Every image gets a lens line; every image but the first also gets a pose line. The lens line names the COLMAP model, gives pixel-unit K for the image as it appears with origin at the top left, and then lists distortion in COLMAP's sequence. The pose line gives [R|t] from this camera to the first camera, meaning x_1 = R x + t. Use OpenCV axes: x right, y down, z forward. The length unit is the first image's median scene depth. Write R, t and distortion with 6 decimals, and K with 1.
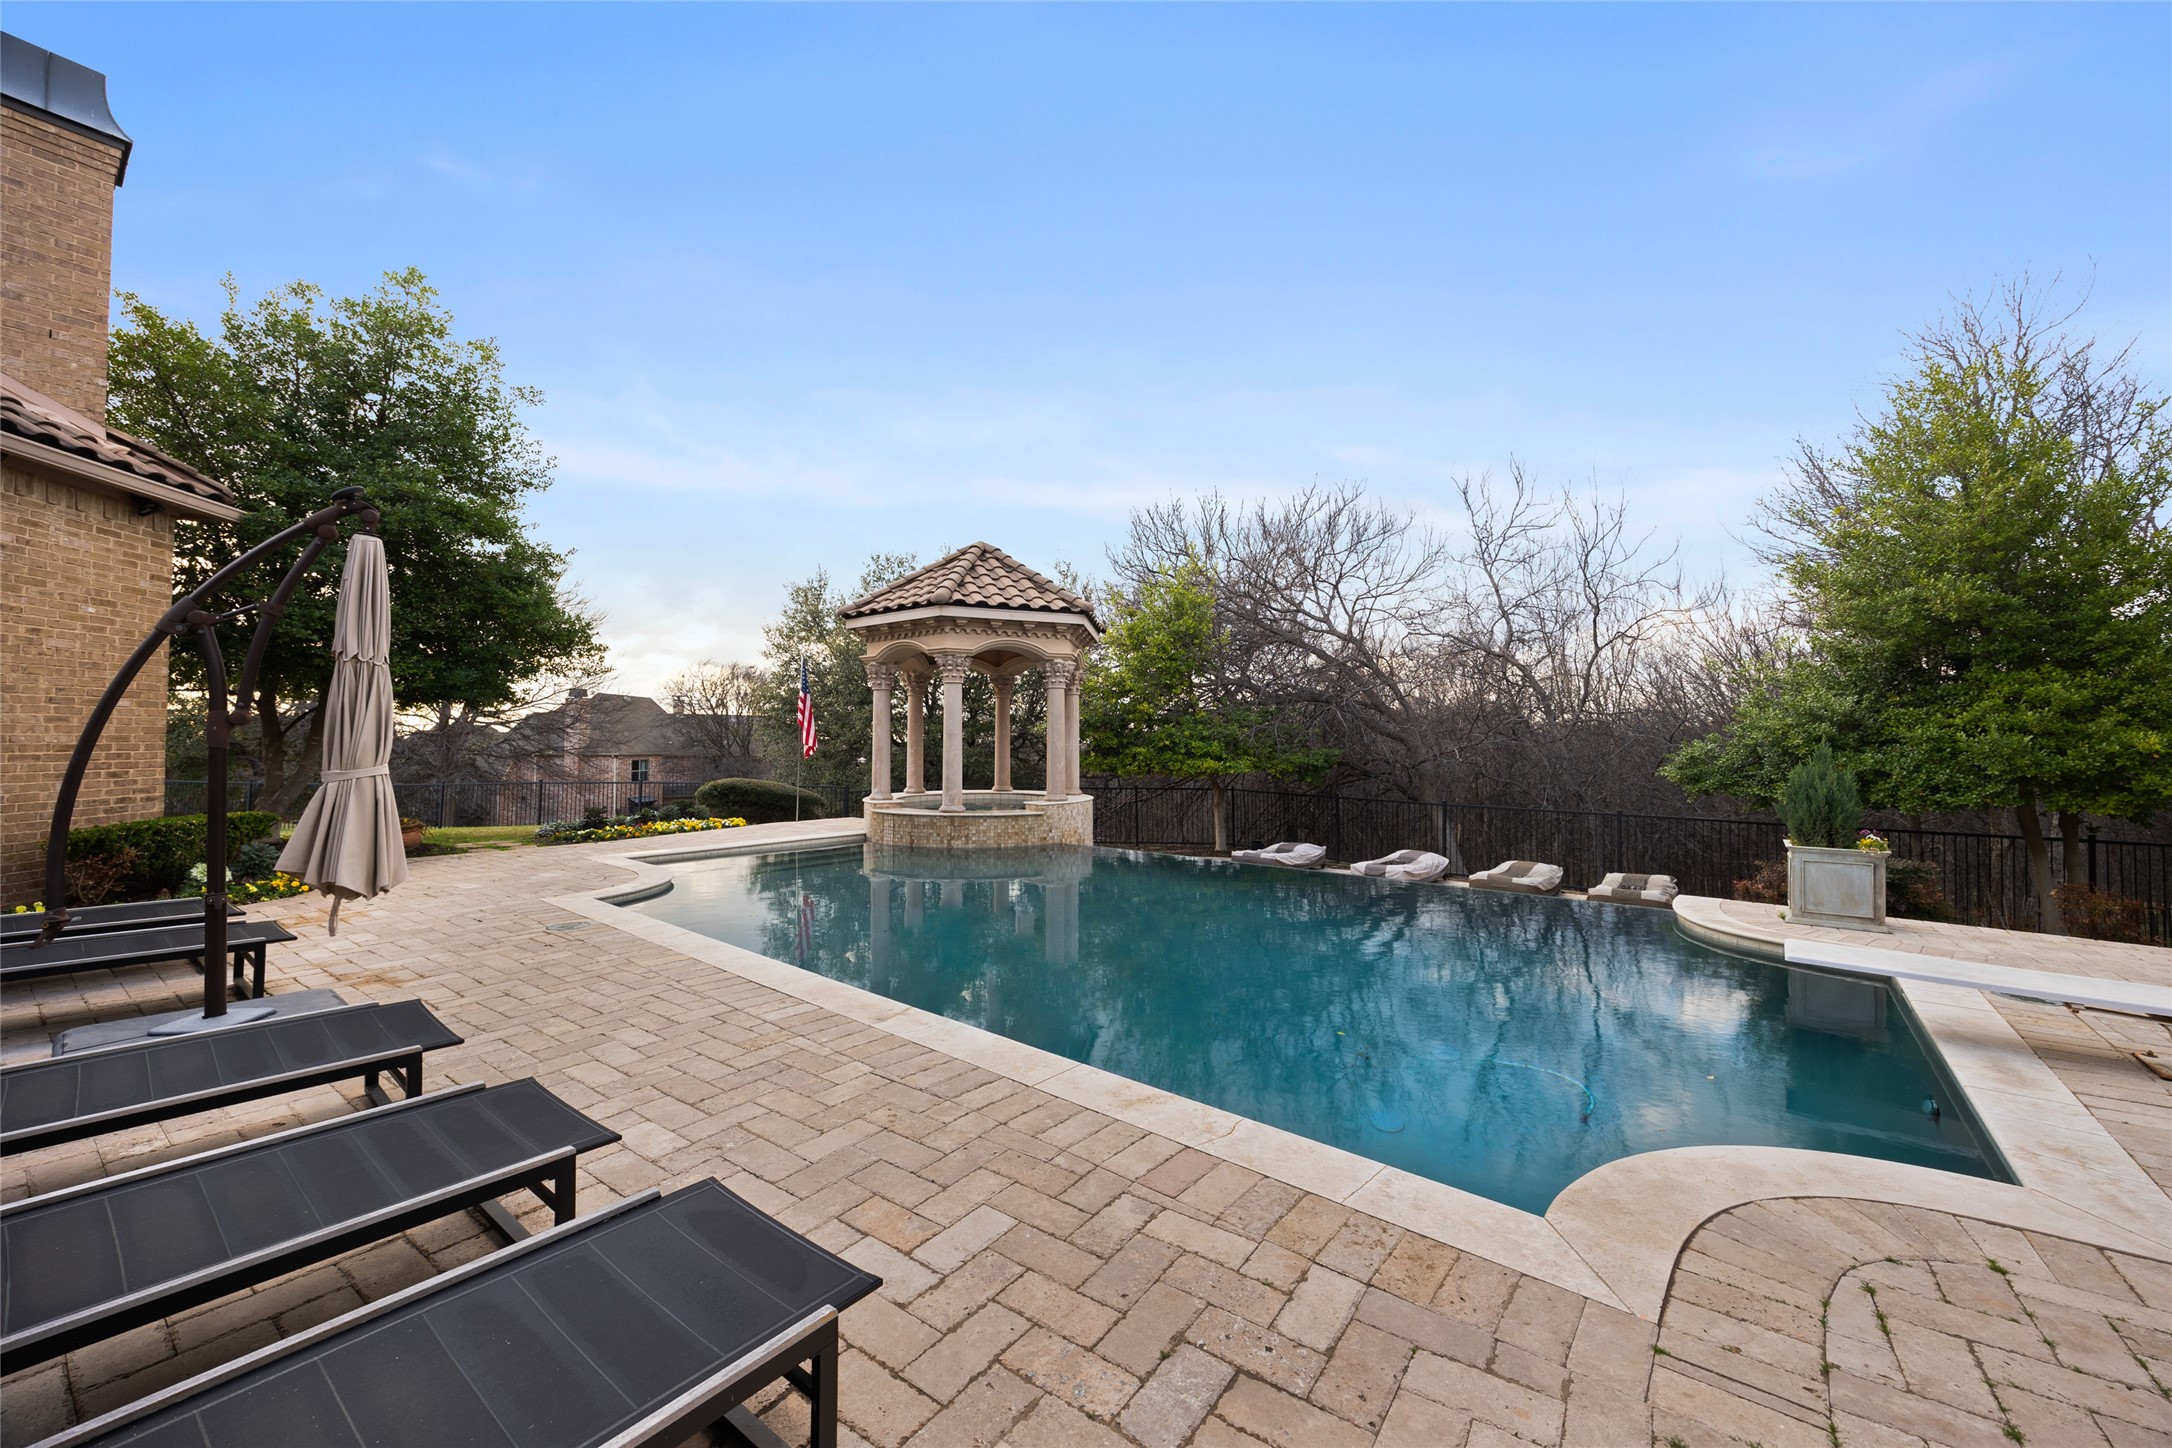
lens RADIAL K [[831.5, 0, 1084.5], [0, 831.5, 731.0], [0, 0, 1]] dist [-0.008322, 0.000949]
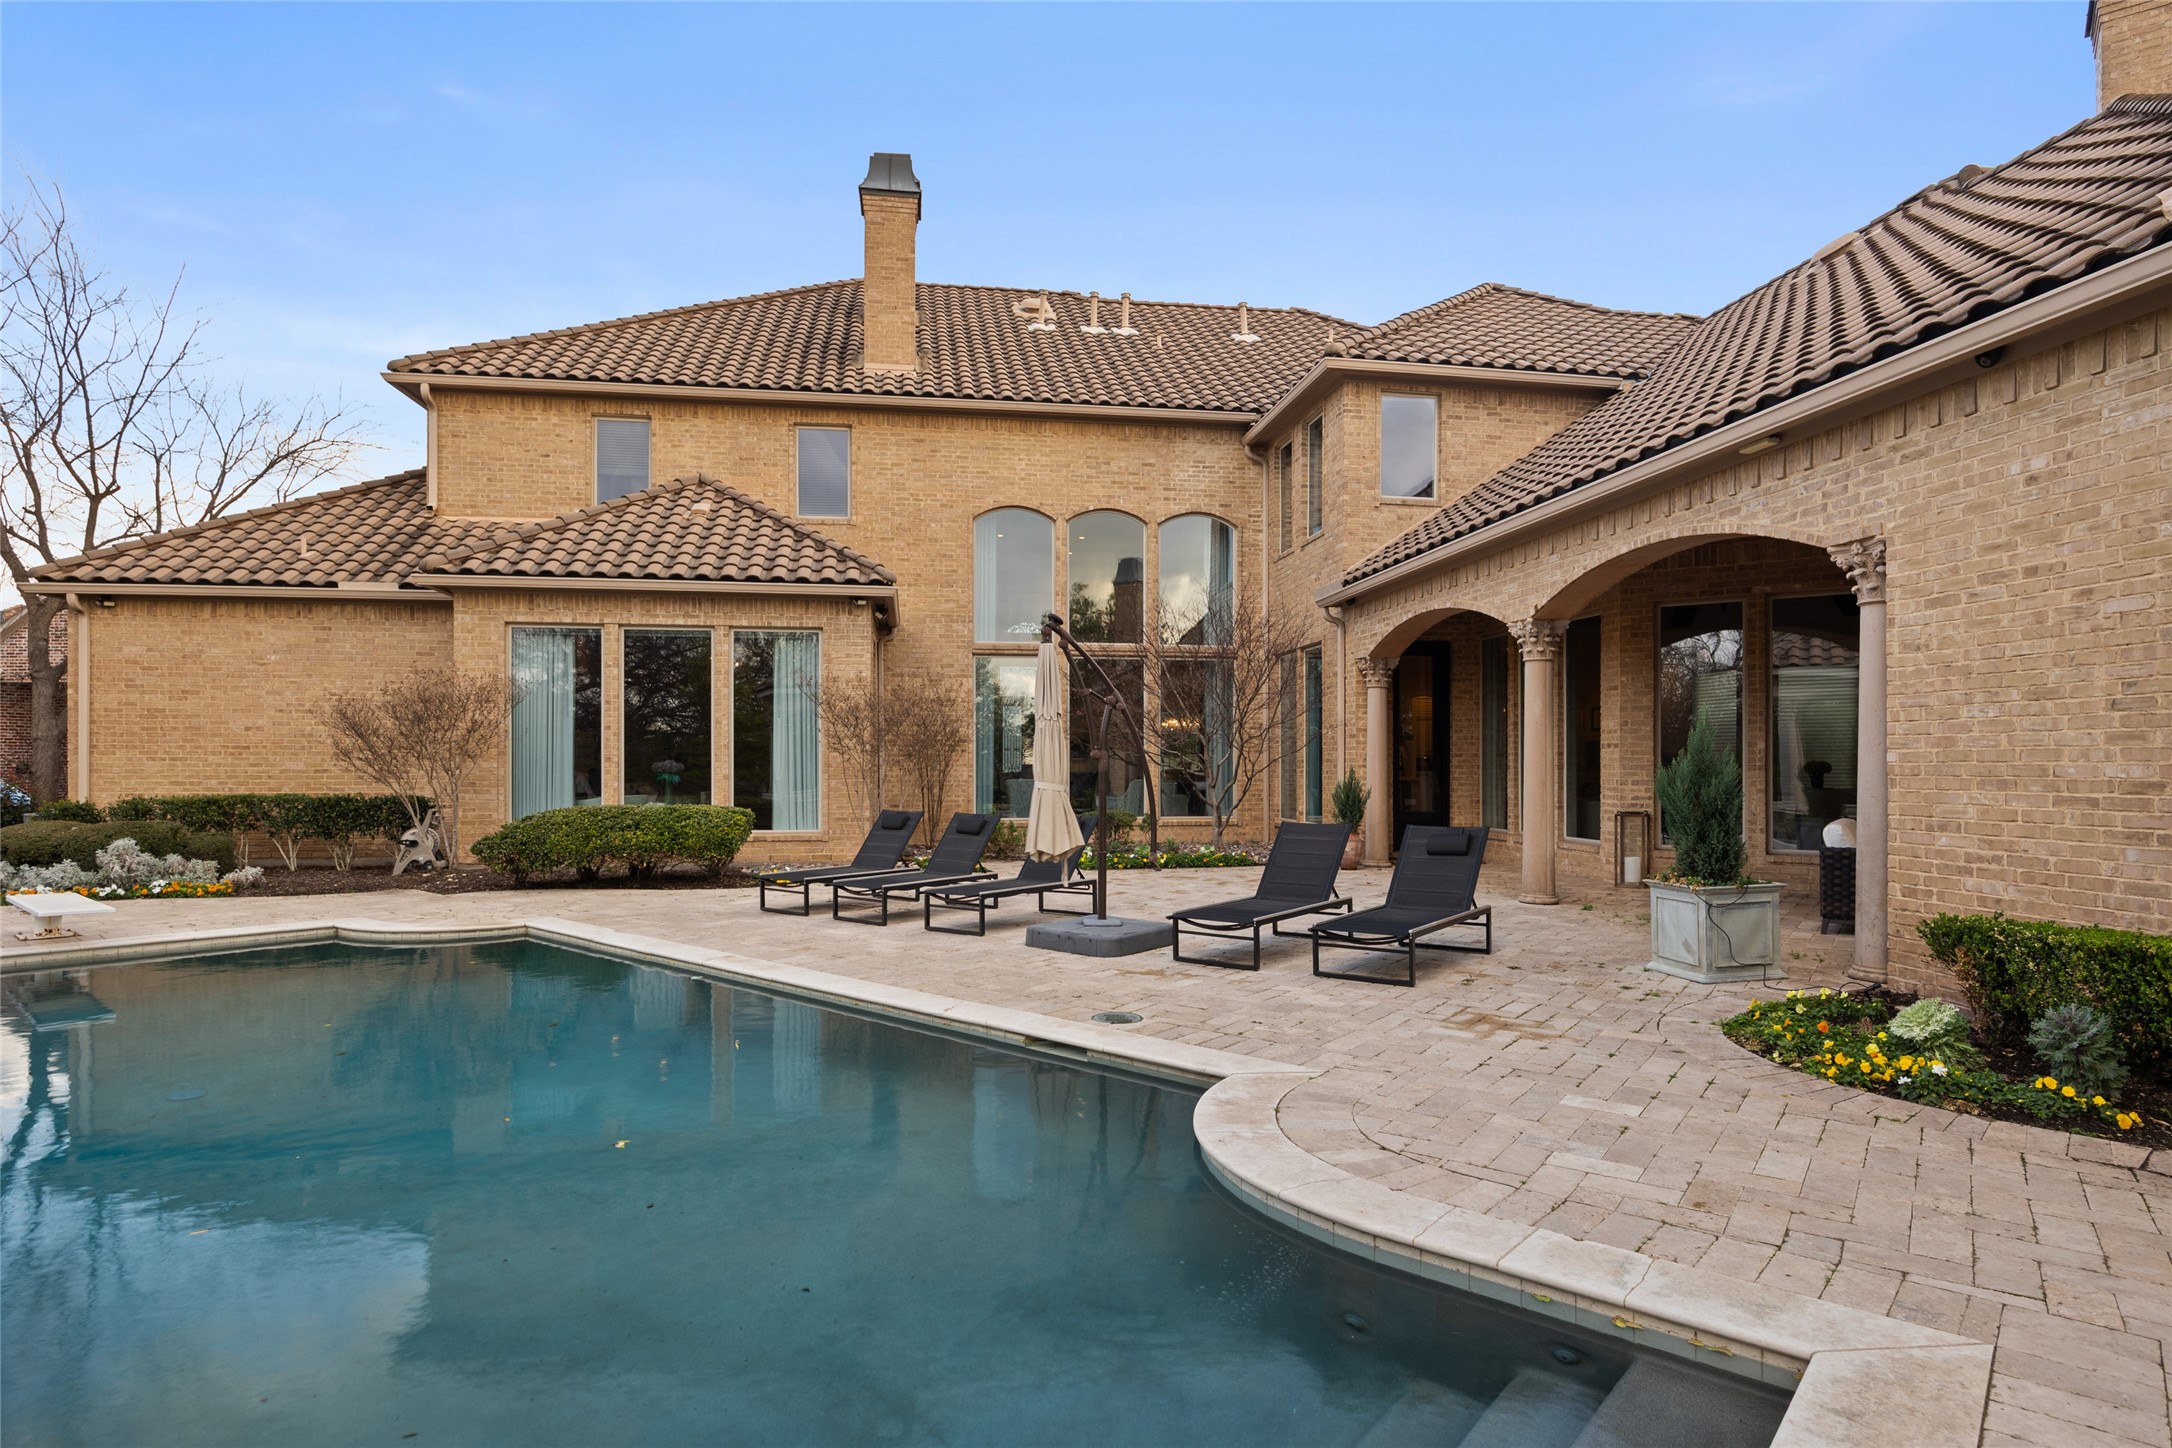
lens RADIAL K [[1139.2, 0, 1103.8], [0, 1139.2, 774.3], [0, 0, 1]] dist [-0.012810, 0.000798]
pose [[-0.999509, -0.007747, 0.030358, -0.575334], [-0.007787, 0.999969, -0.001192, 0.018135], [-0.030348, -0.001428, -0.999538, 1.848917]]
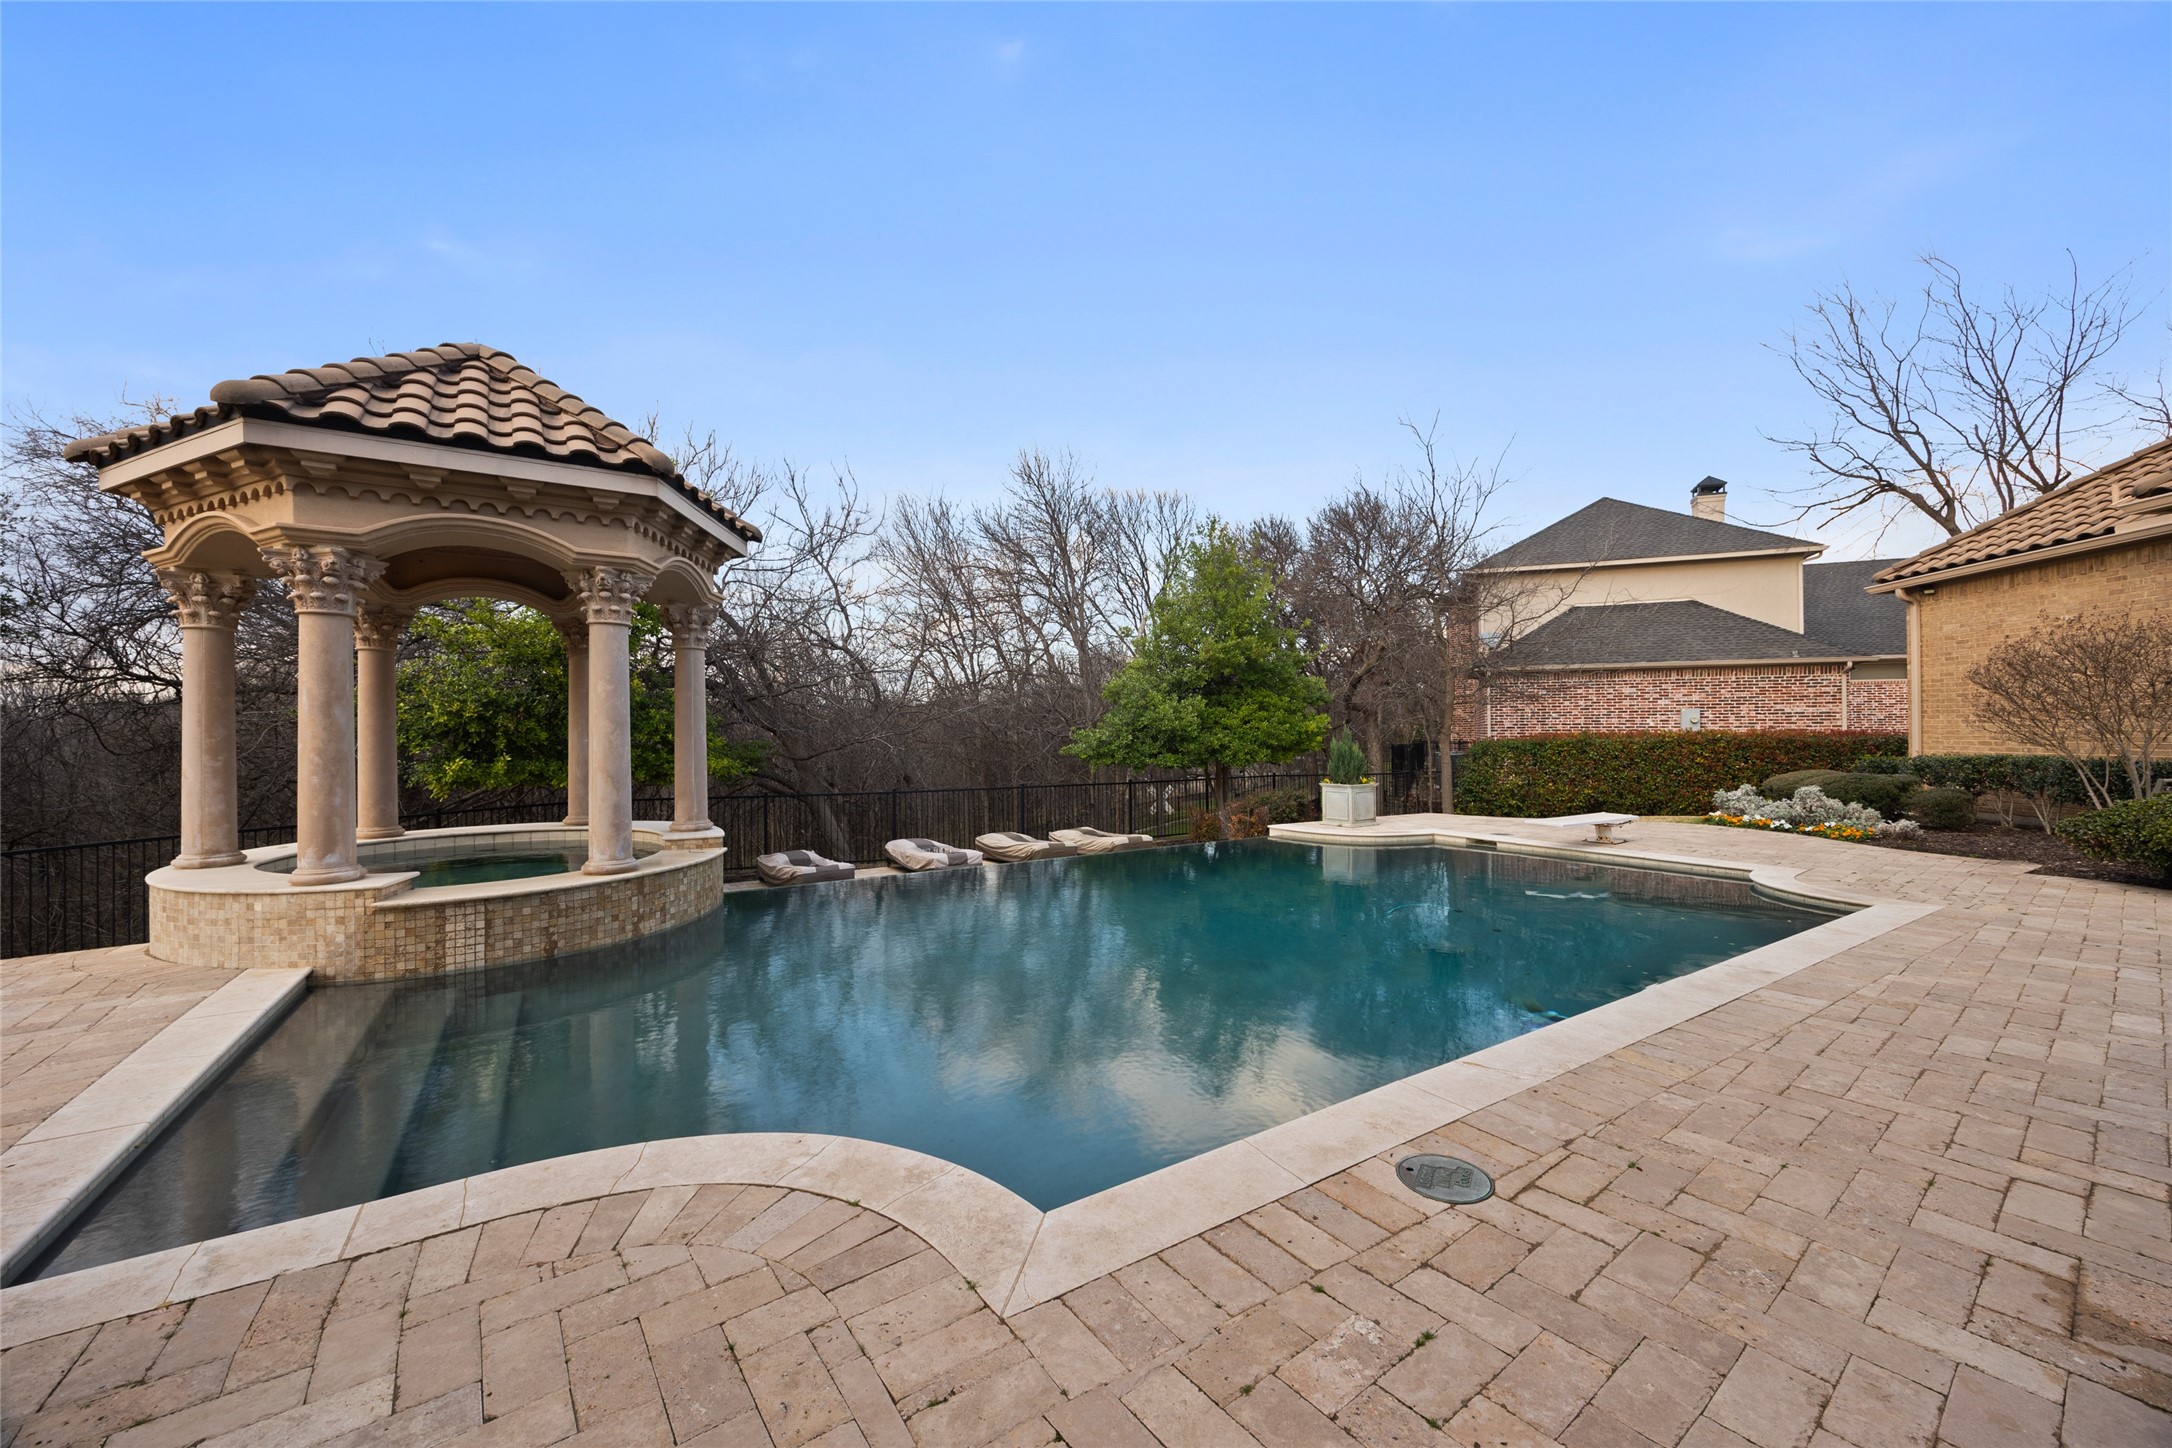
lens RADIAL K [[831.5, 0, 1102.9], [0, 831.5, 726.5], [0, 0, 1]] dist [-0.008322, 0.000949]
pose [[0.287799, -0.002558, 0.957687, -0.976564], [-0.000985, 0.999995, 0.002967, 0.007760], [-0.957690, -0.001797, 0.287795, 0.954344]]
